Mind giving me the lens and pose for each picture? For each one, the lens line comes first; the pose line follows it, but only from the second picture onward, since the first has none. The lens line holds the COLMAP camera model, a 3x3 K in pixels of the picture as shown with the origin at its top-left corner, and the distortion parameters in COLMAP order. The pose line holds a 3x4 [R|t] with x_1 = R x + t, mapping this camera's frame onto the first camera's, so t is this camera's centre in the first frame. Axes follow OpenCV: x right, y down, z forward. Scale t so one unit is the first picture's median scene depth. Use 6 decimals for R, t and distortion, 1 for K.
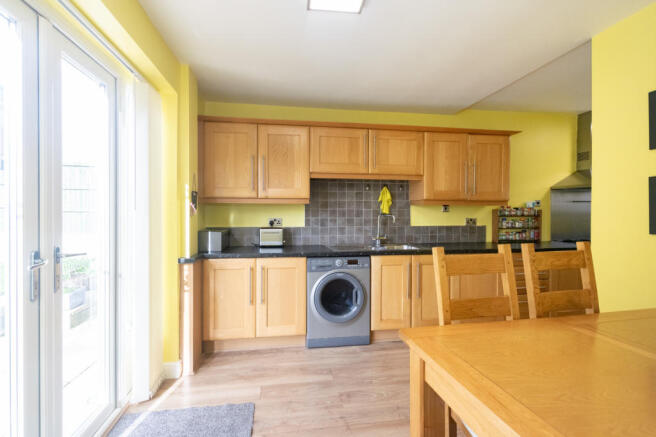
lens RADIAL K [[294.0, 0, 328.9], [0, 294.0, 216.1], [0, 0, 1]] dist [-0.000931, -0.000190]
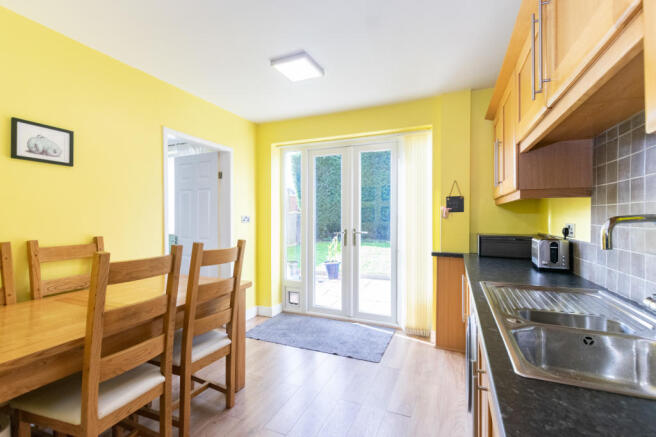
lens RADIAL K [[294.0, 0, 328.9], [0, 294.0, 216.1], [0, 0, 1]] dist [-0.000931, -0.000190]
pose [[-0.552681, -0.000454, -0.833393, 0.530515], [-0.014785, 0.999848, 0.009260, -0.009441], [0.833262, 0.017440, -0.552603, 0.859384]]
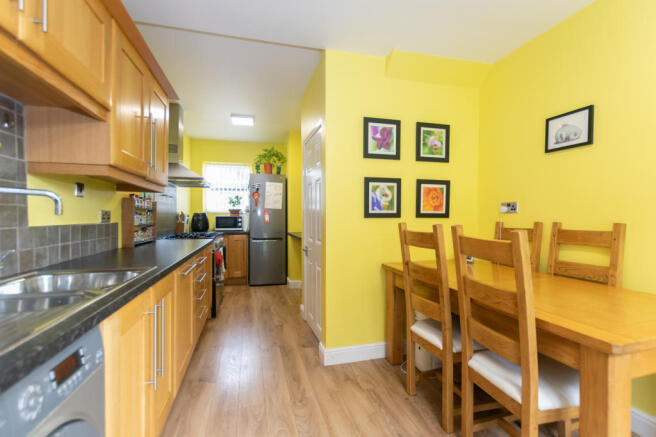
lens RADIAL K [[294.0, 0, 328.9], [0, 294.0, 216.1], [0, 0, 1]] dist [-0.000931, -0.000190]
pose [[-0.090066, -0.000934, 0.995935, -0.146539], [0.015863, 0.999871, 0.002373, 0.025170], [-0.995809, 0.016012, -0.090039, 0.634037]]
